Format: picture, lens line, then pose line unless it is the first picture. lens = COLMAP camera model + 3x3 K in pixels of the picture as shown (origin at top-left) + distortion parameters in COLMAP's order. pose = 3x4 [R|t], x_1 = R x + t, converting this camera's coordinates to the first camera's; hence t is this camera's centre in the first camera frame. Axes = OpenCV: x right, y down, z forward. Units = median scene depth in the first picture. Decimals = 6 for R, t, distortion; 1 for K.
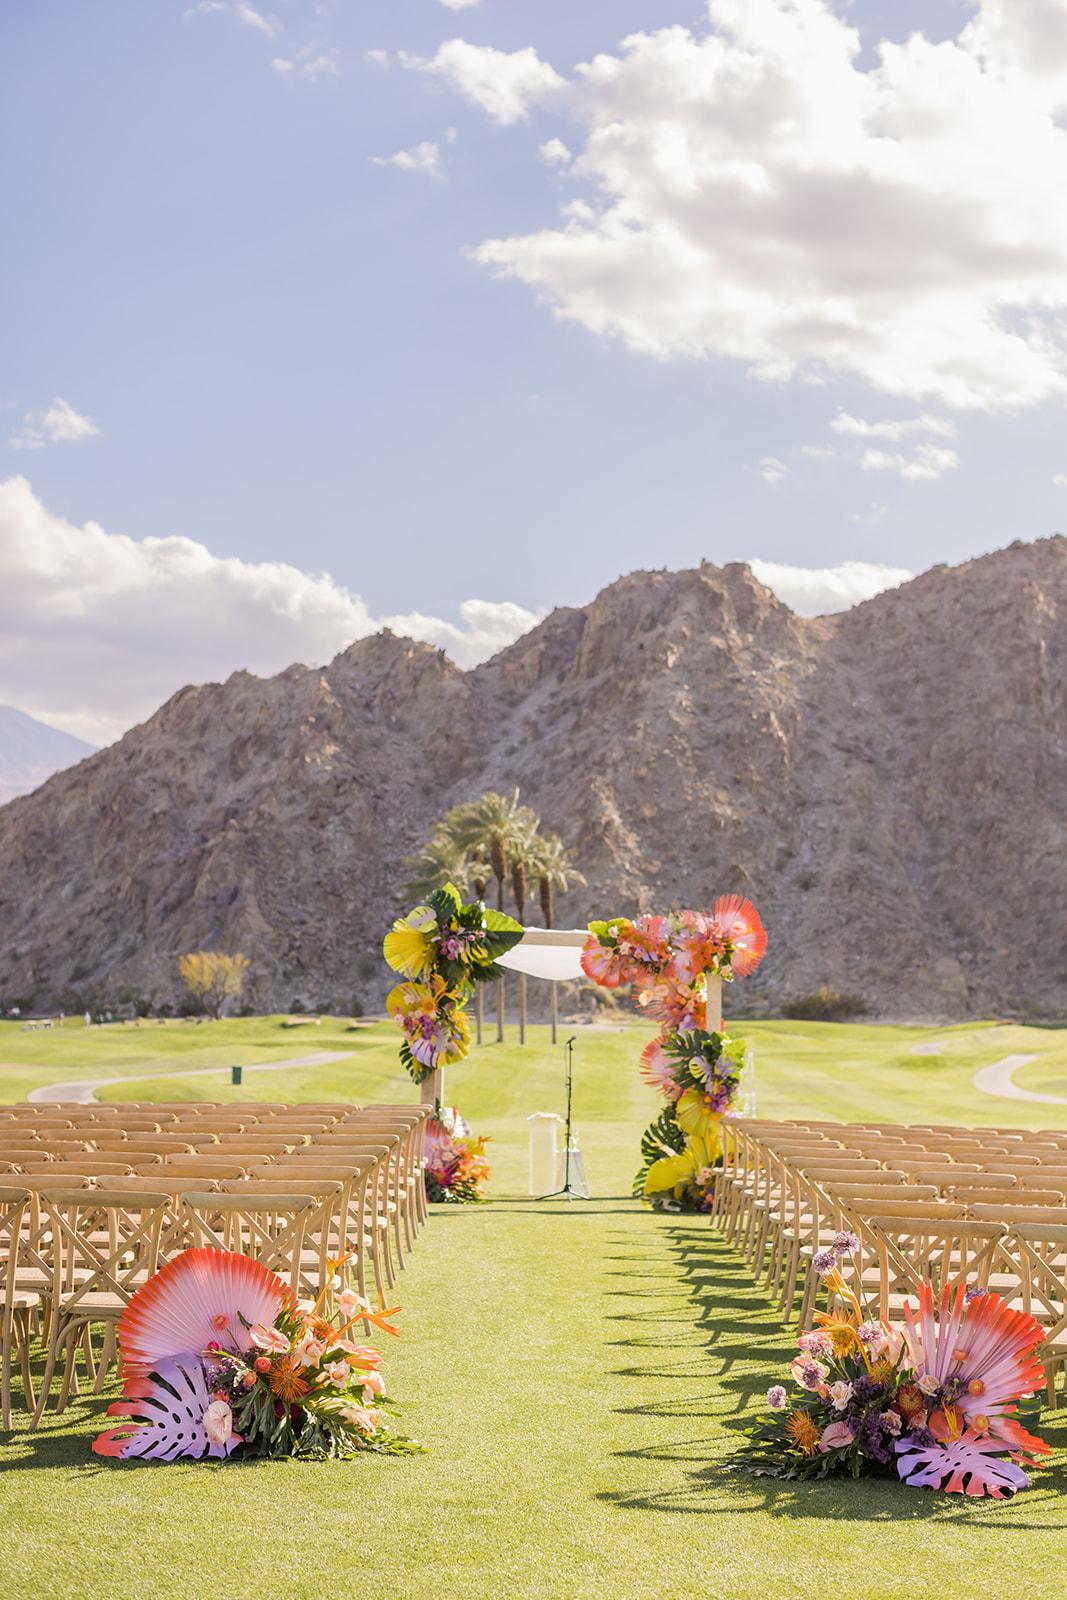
lens RADIAL K [[2623.7, 0, 533.5], [0, 2623.7, 800.0], [0, 0, 1]] dist [0.000609, -0.071622]
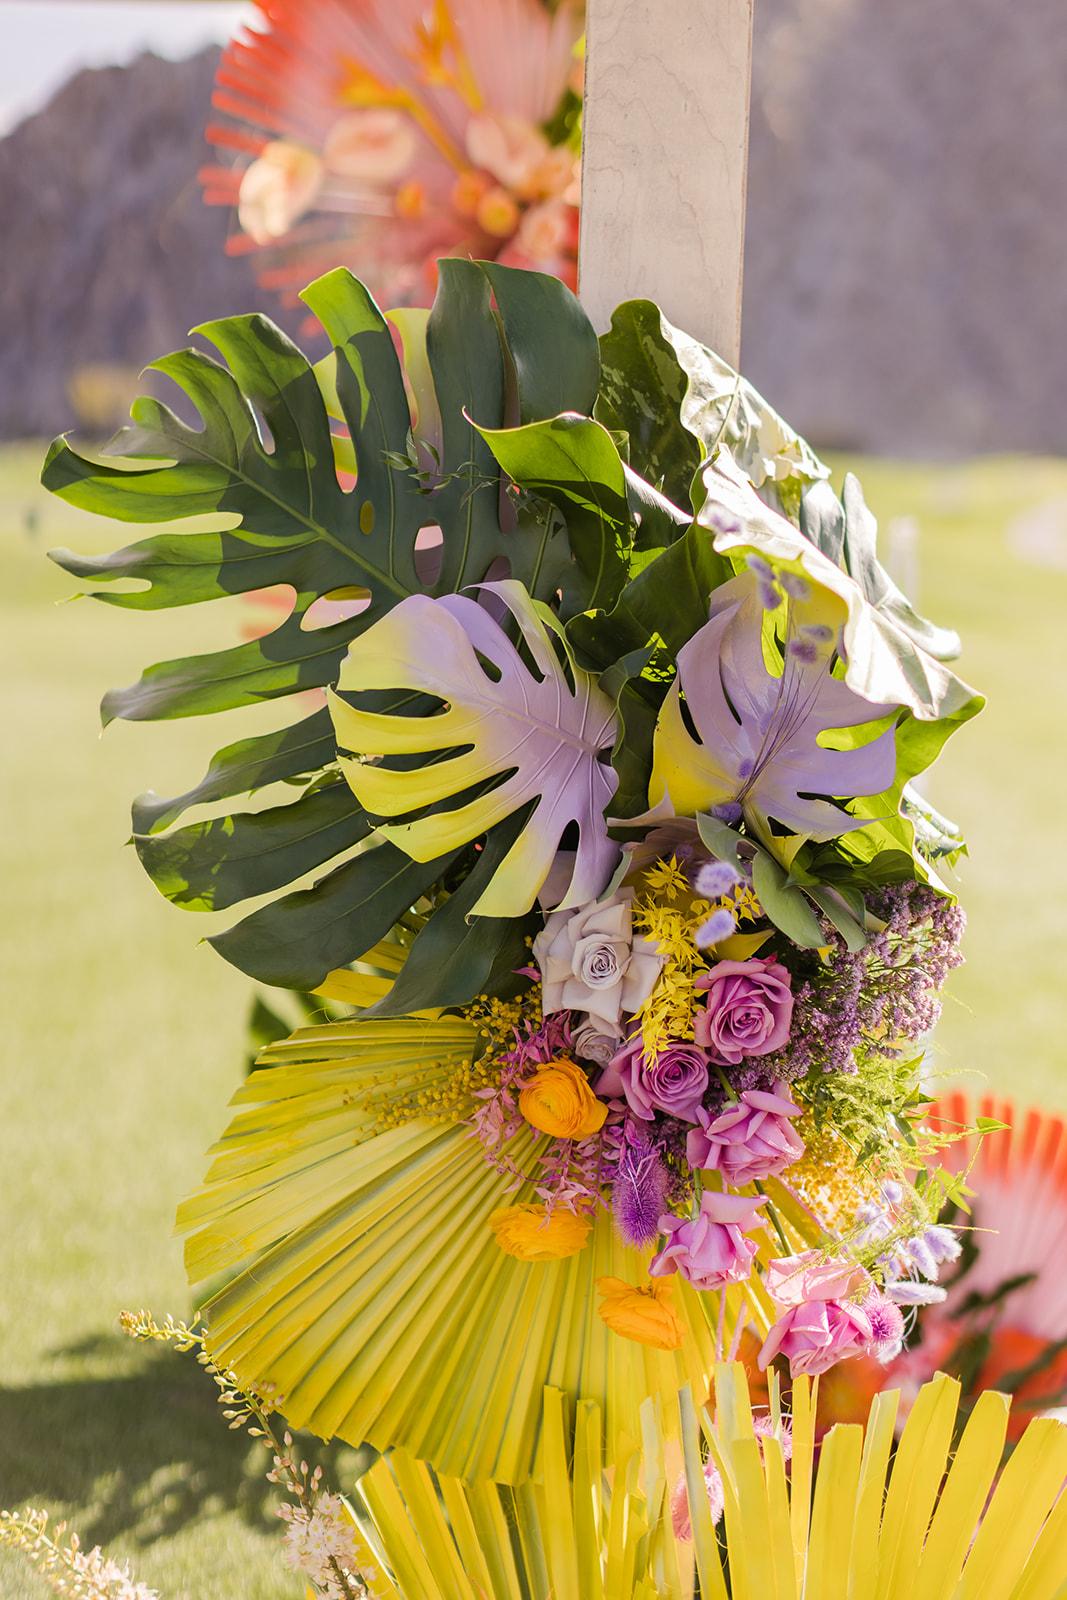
lens RADIAL K [[2623.7, 0, 533.5], [0, 2623.7, 800.0], [0, 0, 1]] dist [0.000609, -0.071622]
pose [[0.999901, 0.011039, 0.008764, 0.064324], [-0.012625, 0.977921, 0.208594, 0.086712], [-0.006268, -0.208684, 0.977963, 0.915641]]
